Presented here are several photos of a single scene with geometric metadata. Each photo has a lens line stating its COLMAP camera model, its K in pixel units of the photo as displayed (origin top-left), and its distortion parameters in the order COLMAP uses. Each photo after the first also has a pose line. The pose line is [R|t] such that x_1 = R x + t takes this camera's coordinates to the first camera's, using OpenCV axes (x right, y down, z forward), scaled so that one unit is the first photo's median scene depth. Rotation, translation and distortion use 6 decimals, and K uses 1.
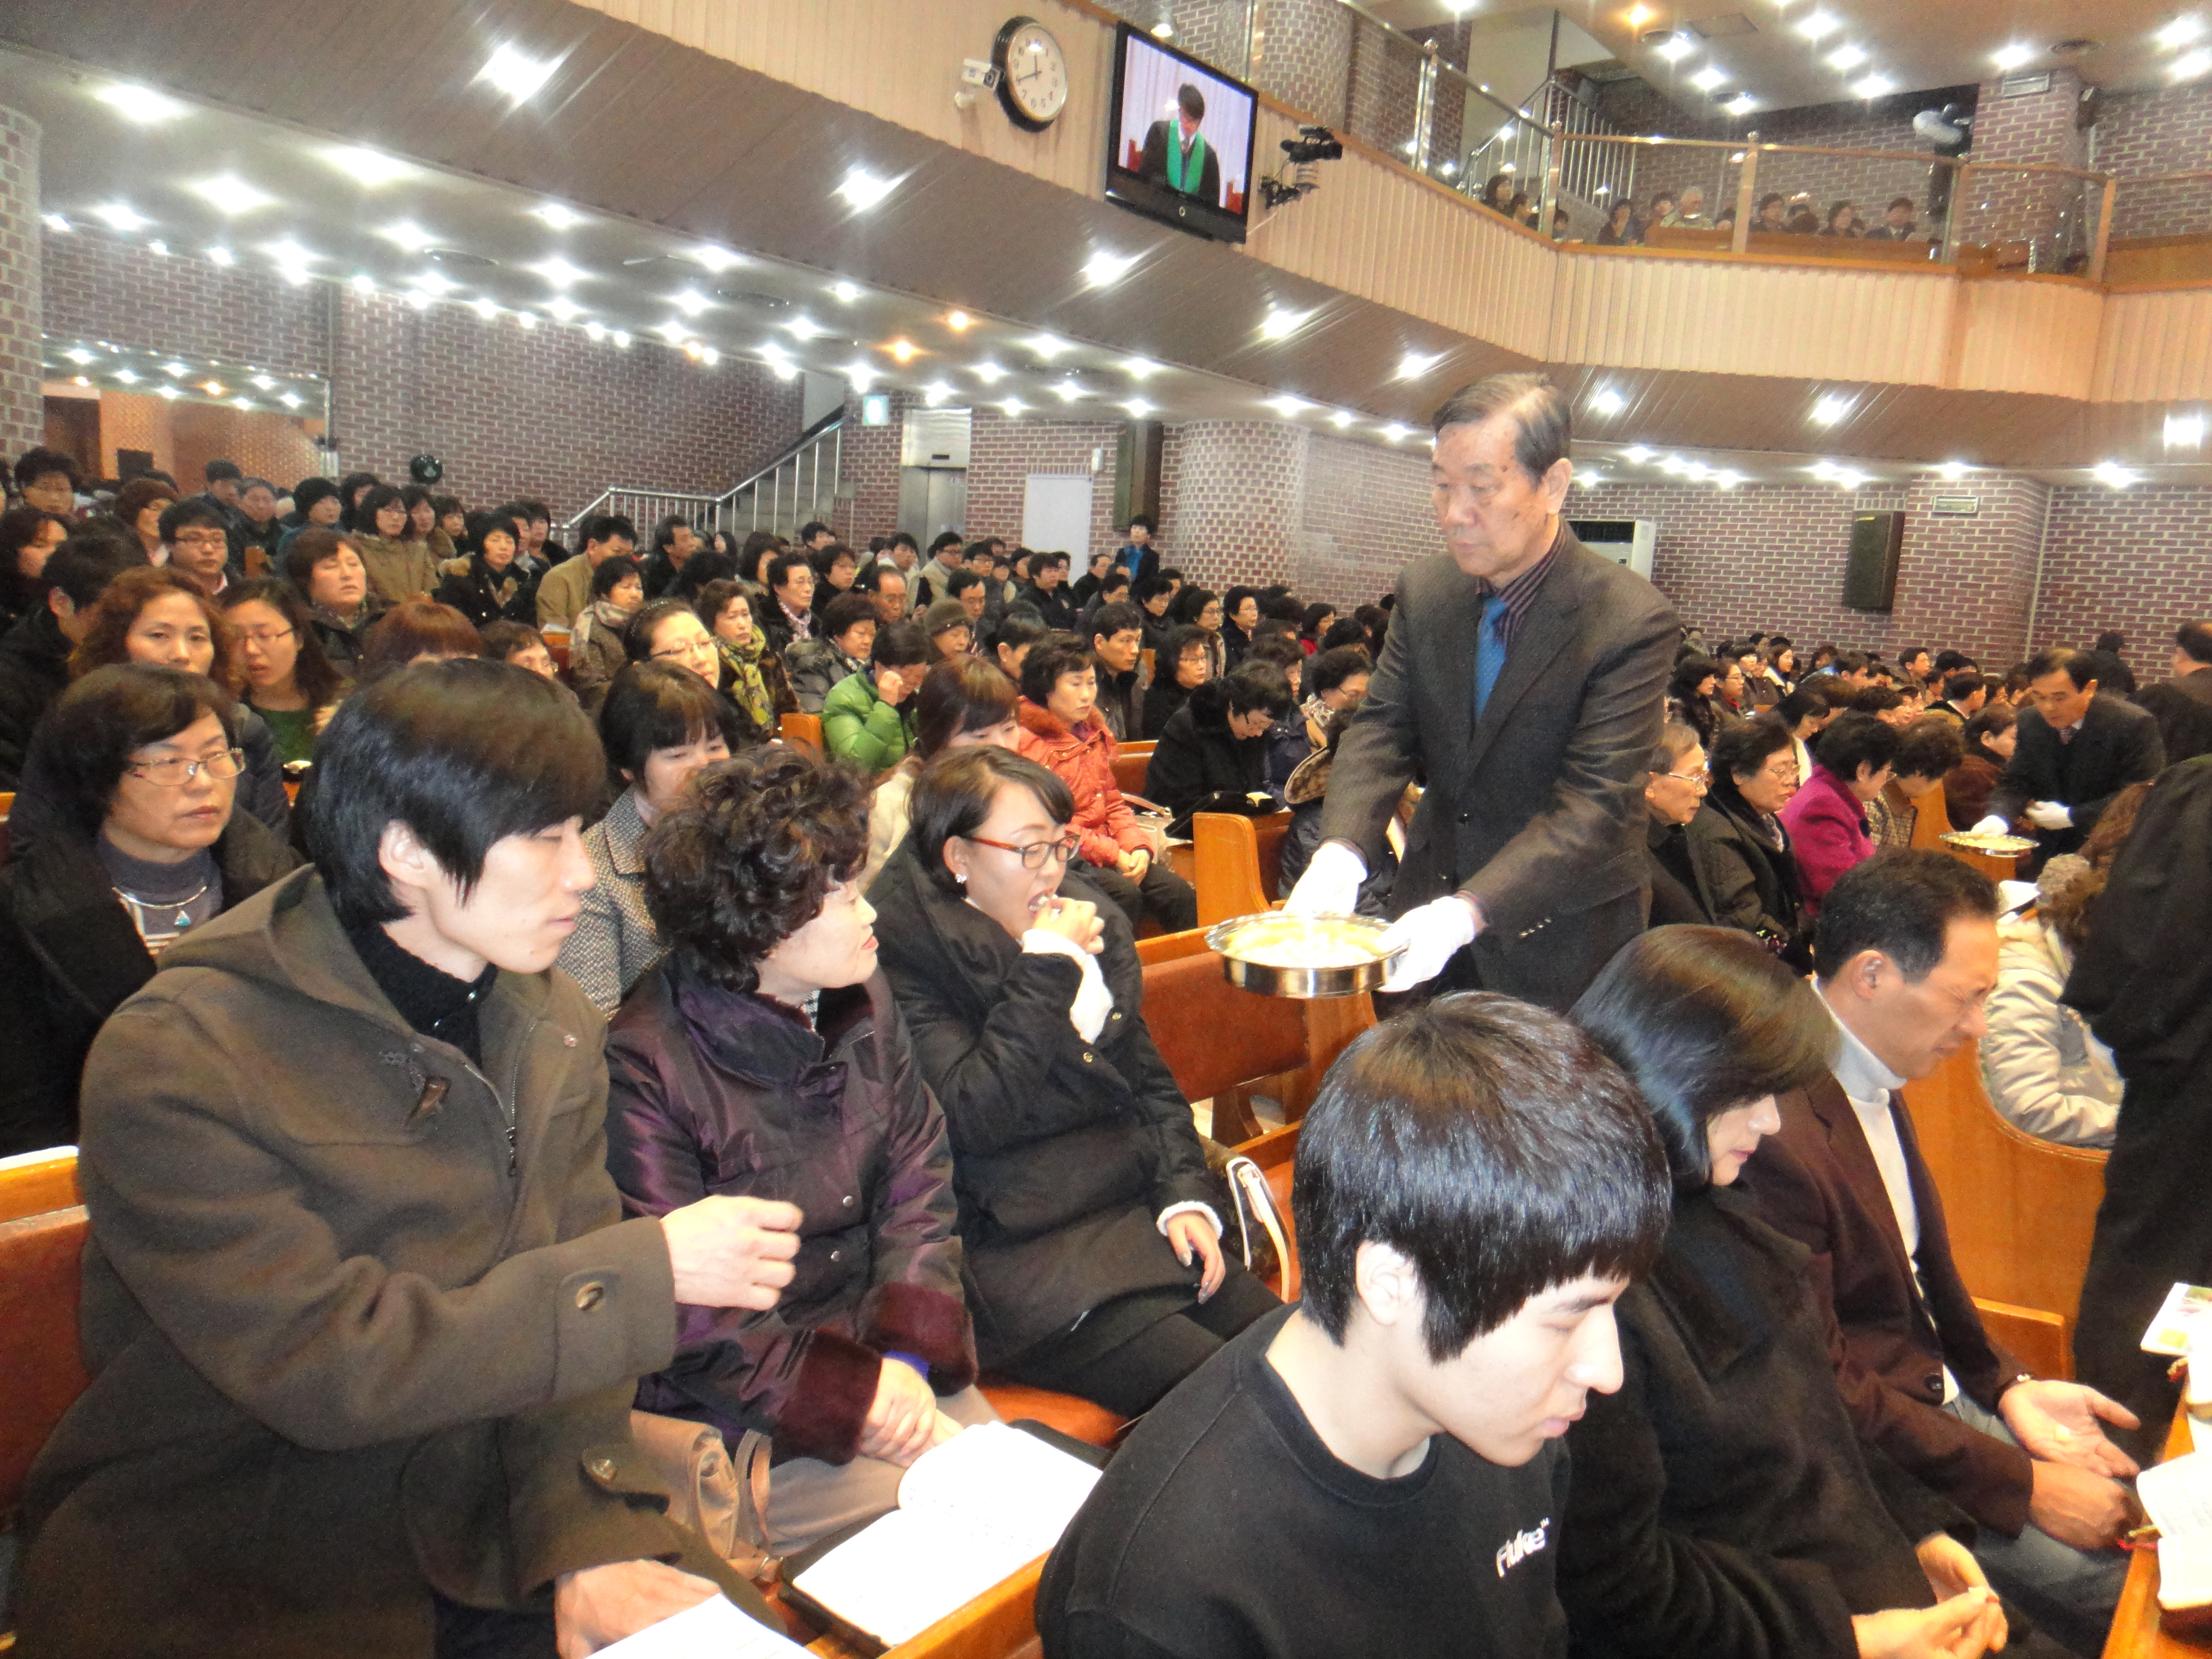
lens RADIAL K [[1558.2, 0, 1099.9], [0, 1558.2, 821.3], [0, 0, 1]] dist [0.000274, -0.001687]
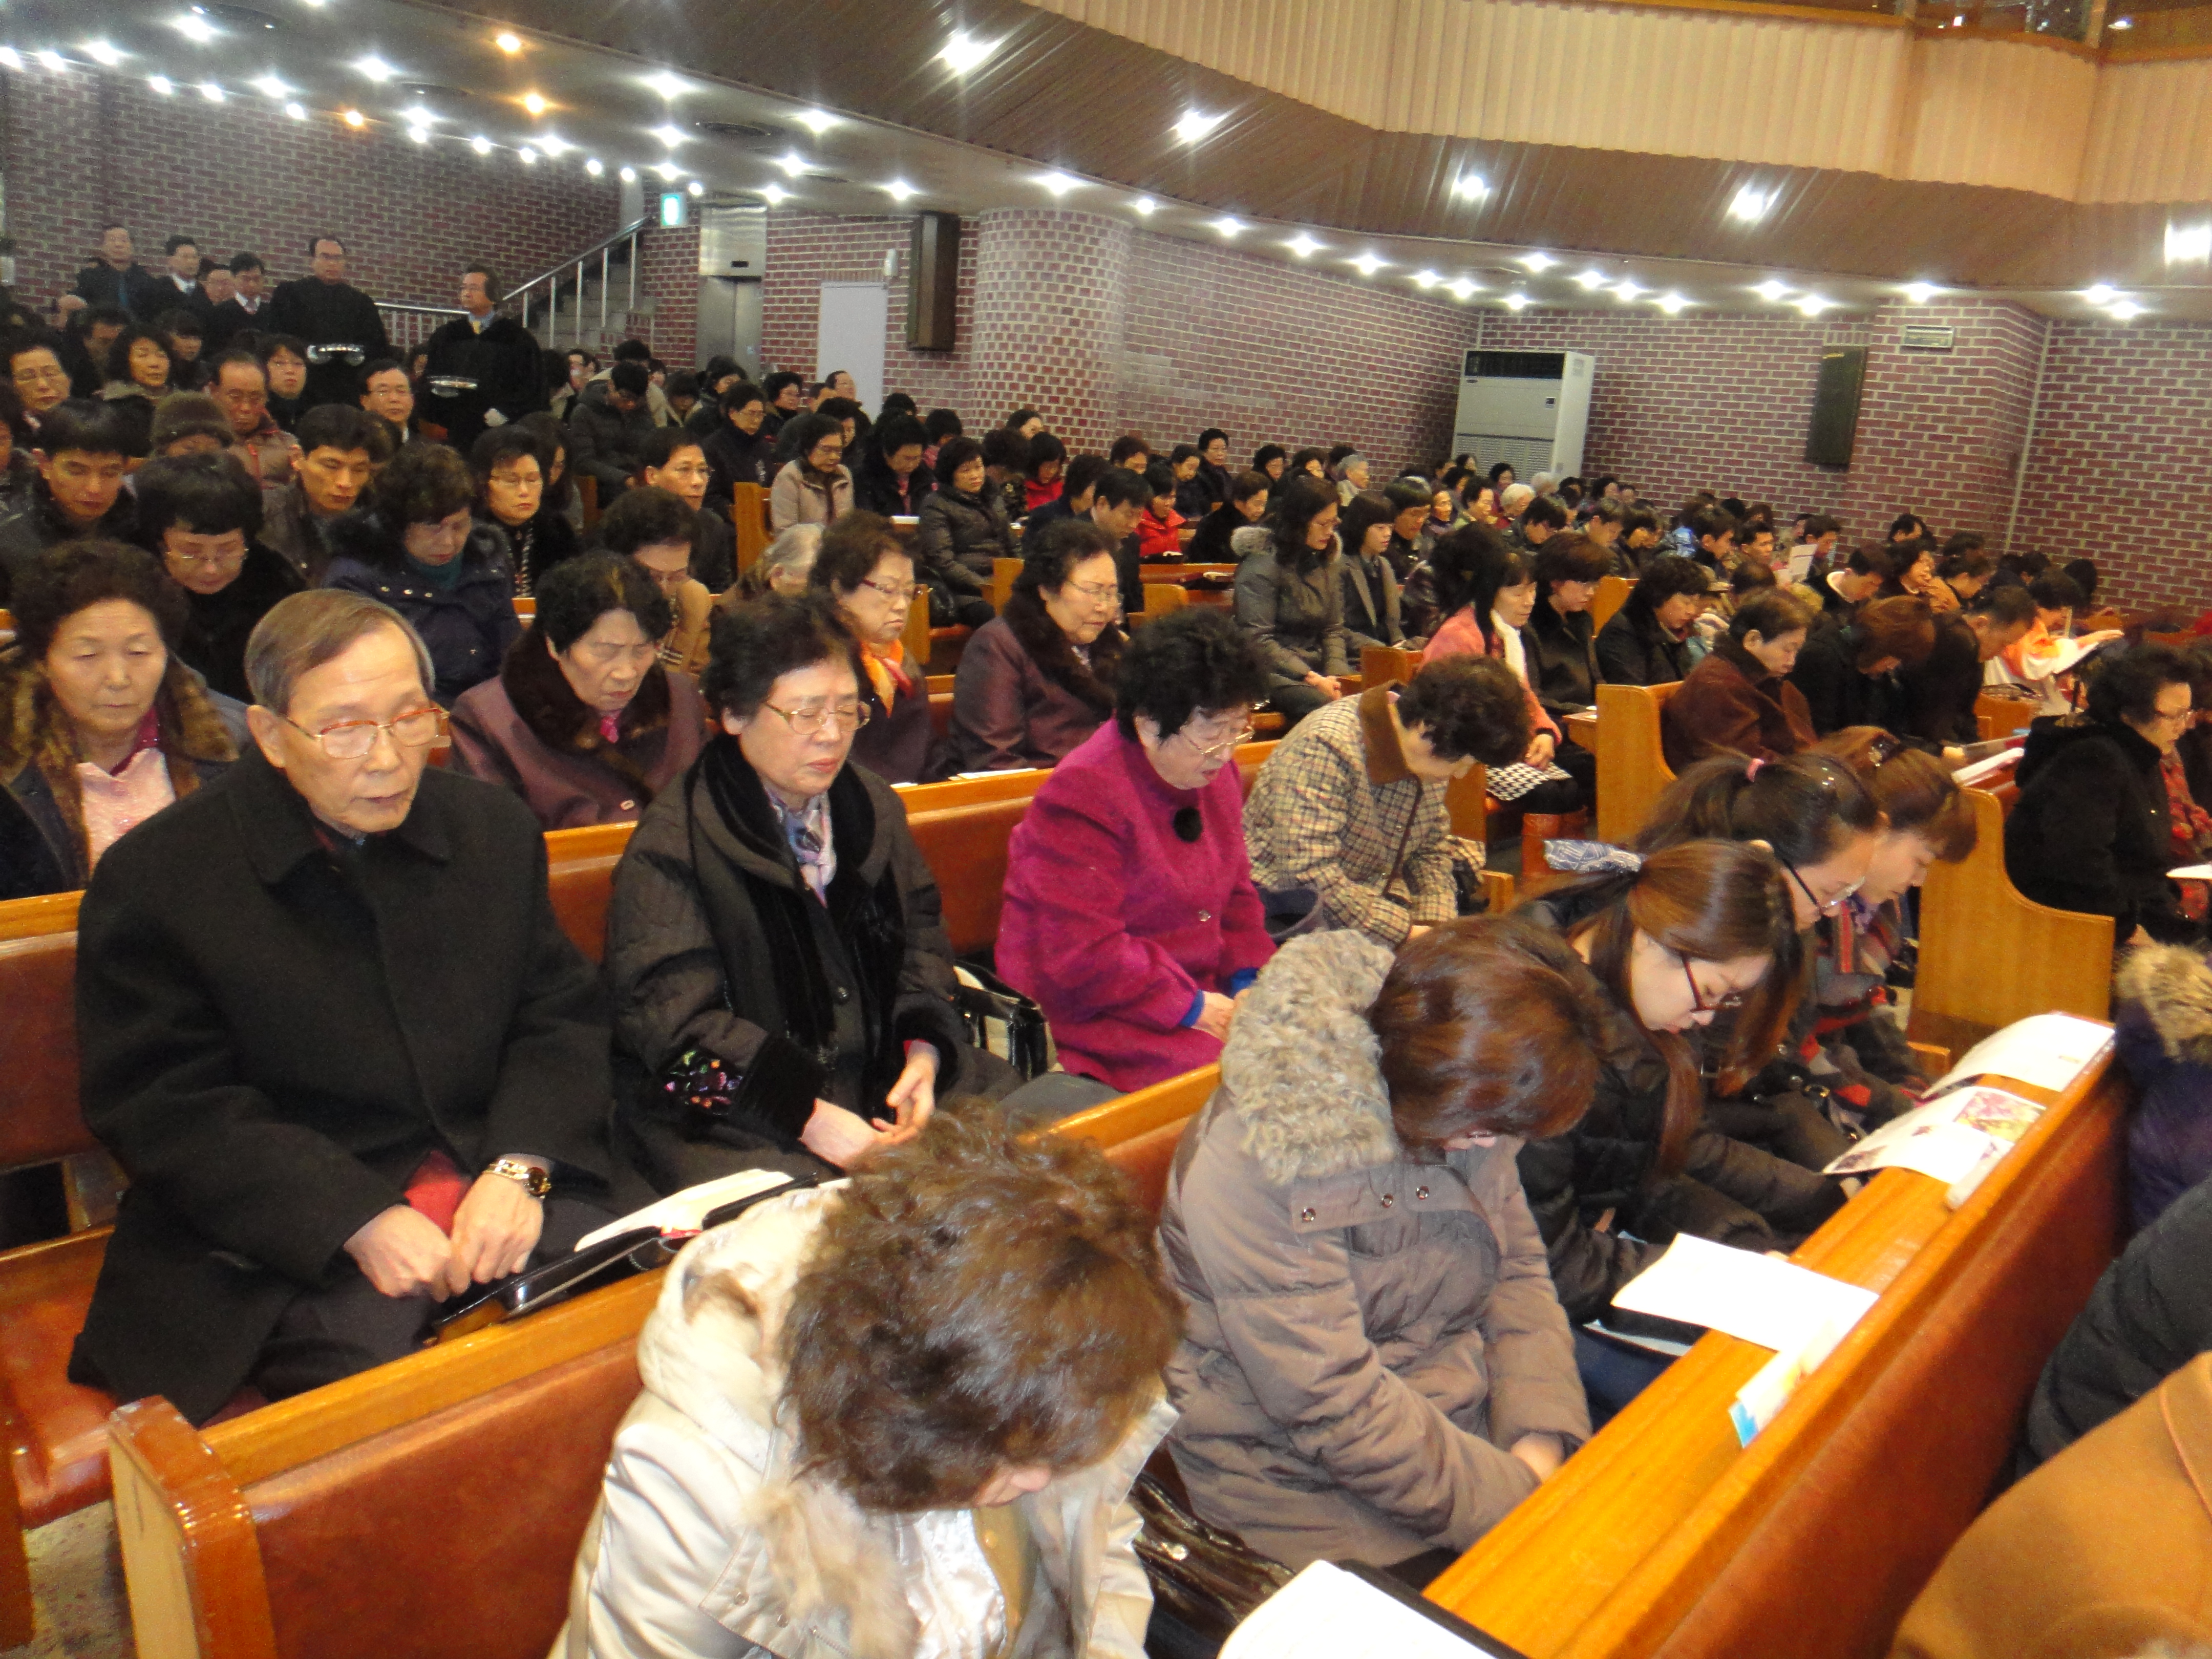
lens RADIAL K [[1595.7, 0, 1106.0], [0, 1595.7, 829.5], [0, 0, 1]] dist [-0.069950, 0.023174]
pose [[0.998834, 0.026075, -0.040633, 0.164269], [-0.022428, 0.995890, 0.087755, -0.009042], [0.042755, -0.086741, 0.995313, 0.152420]]
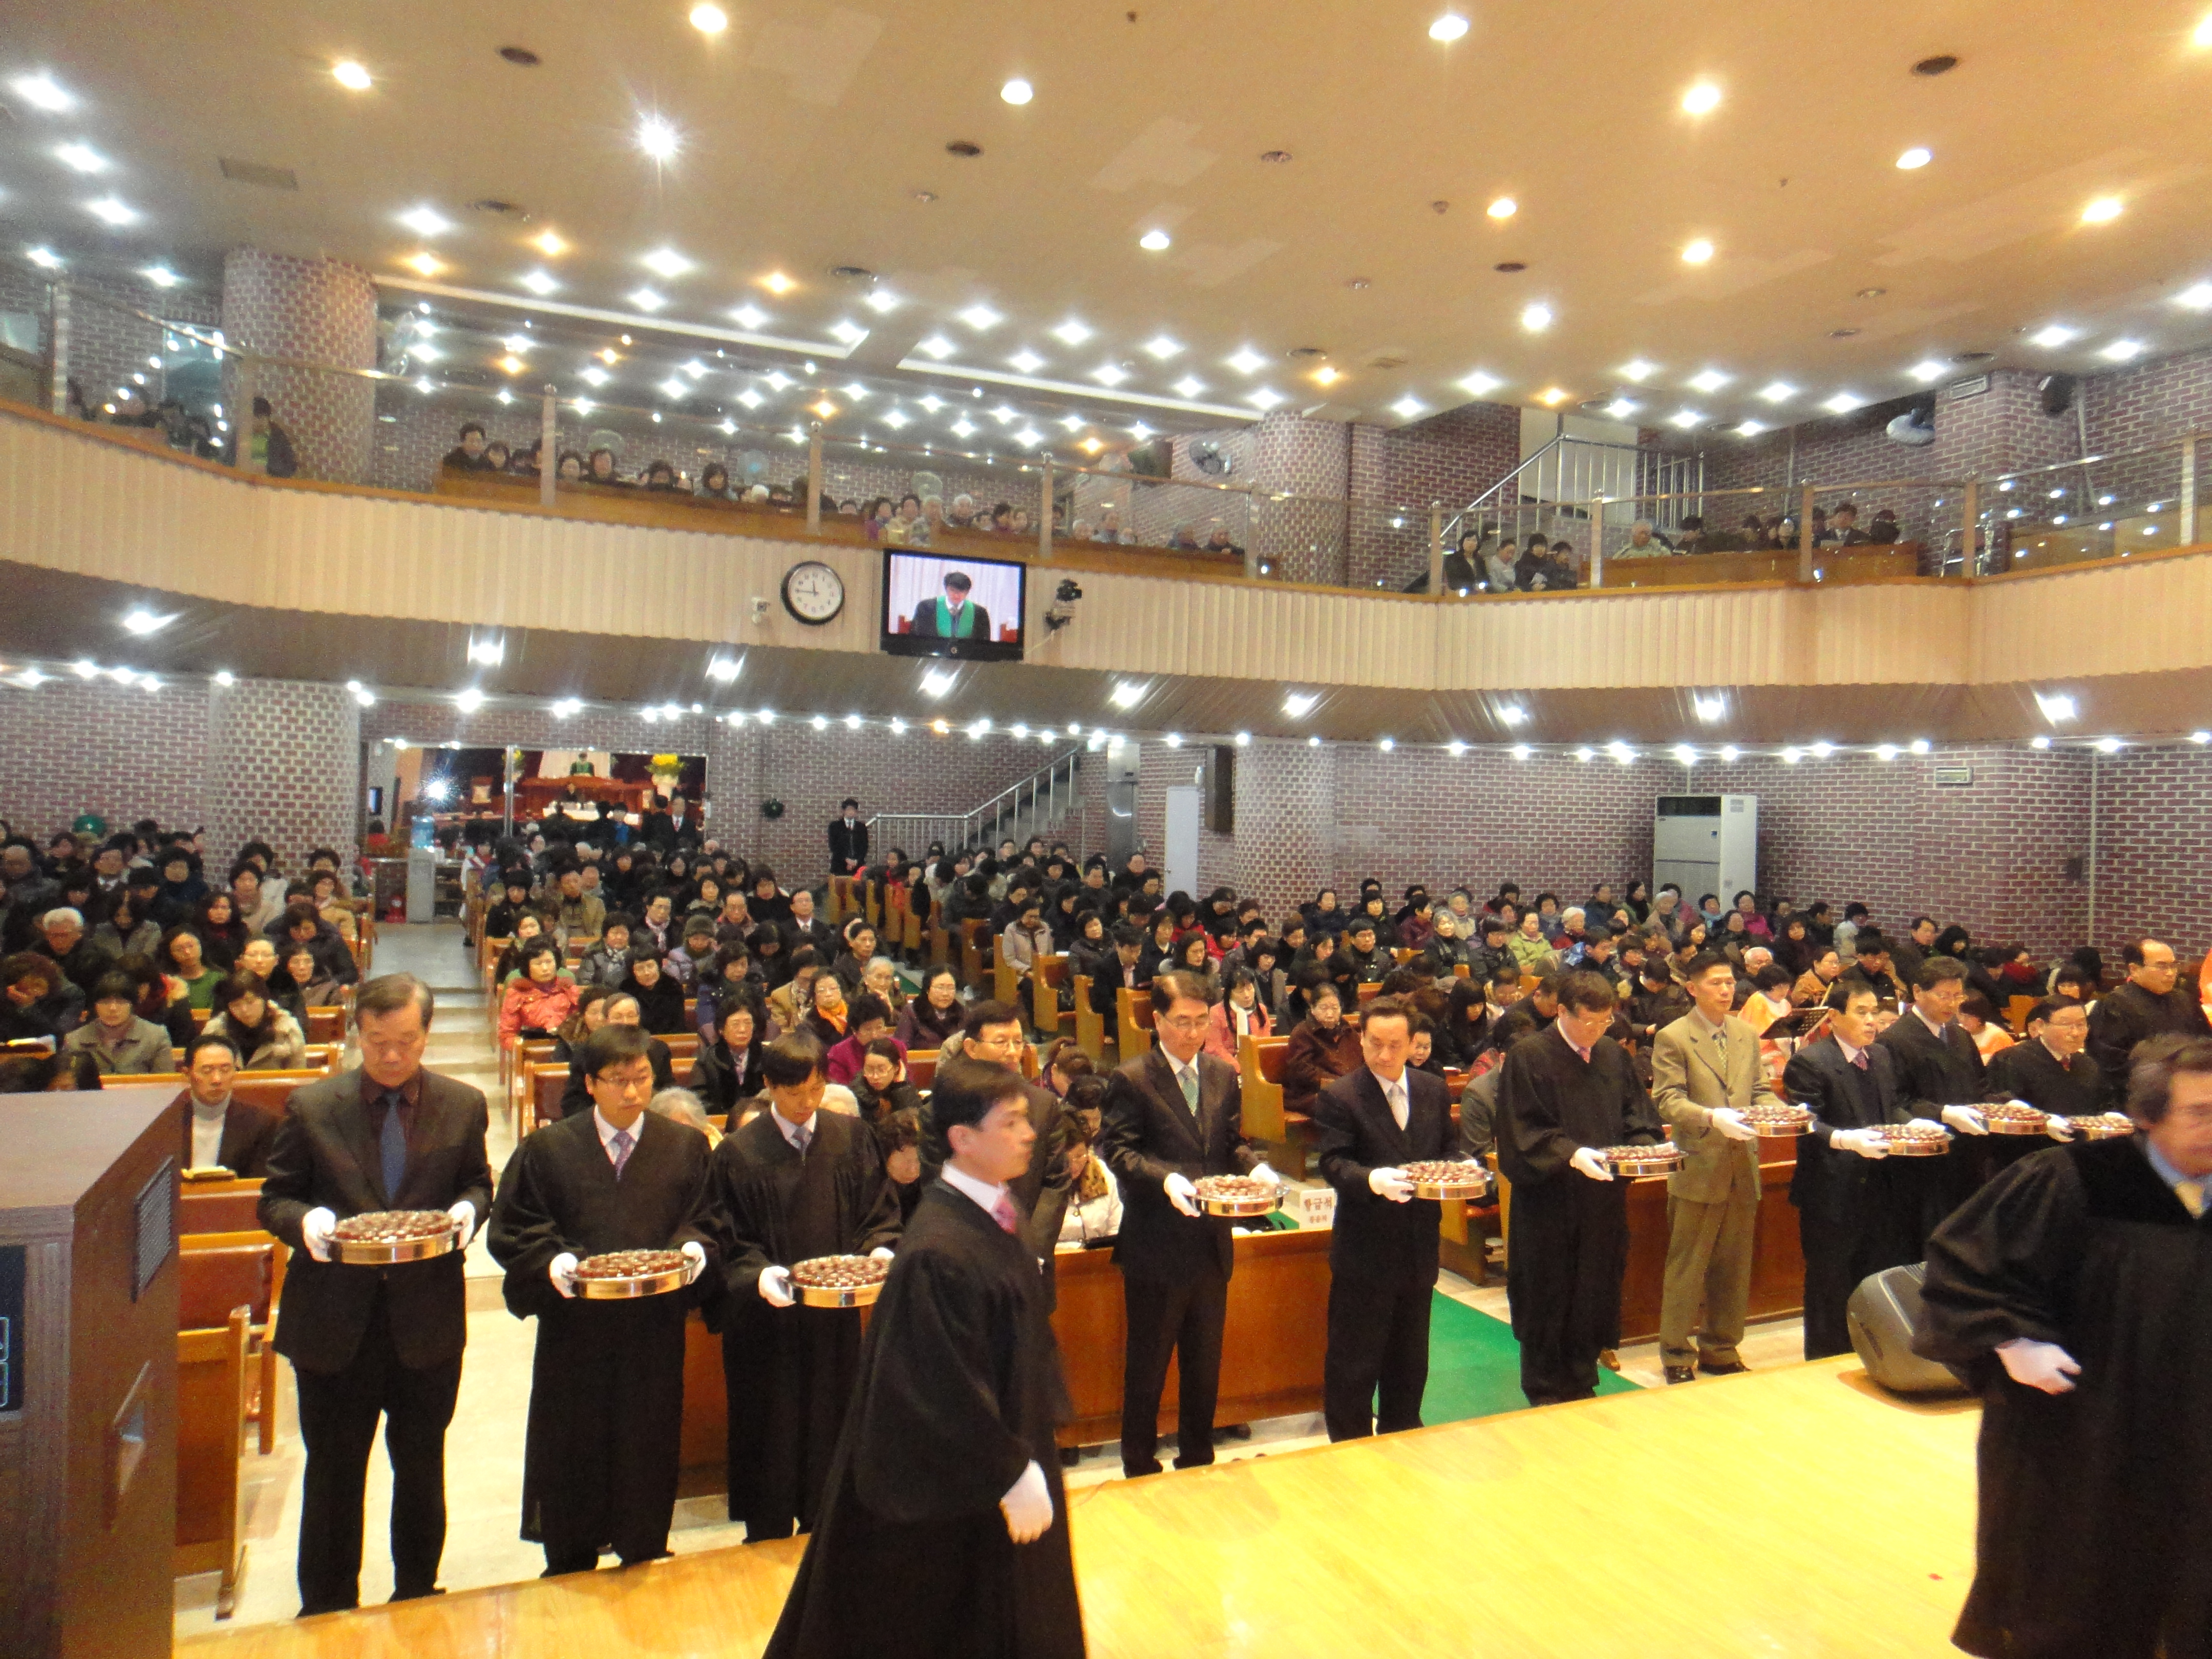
lens RADIAL K [[1544.5, 0, 1098.8], [0, 1544.5, 819.4], [0, 0, 1]] dist [0.004081, 0.002591]
pose [[0.896944, -0.041583, -0.440185, 0.503866], [-0.029440, 0.987741, -0.153298, -0.002117], [0.441163, 0.150459, 0.884724, -0.146427]]
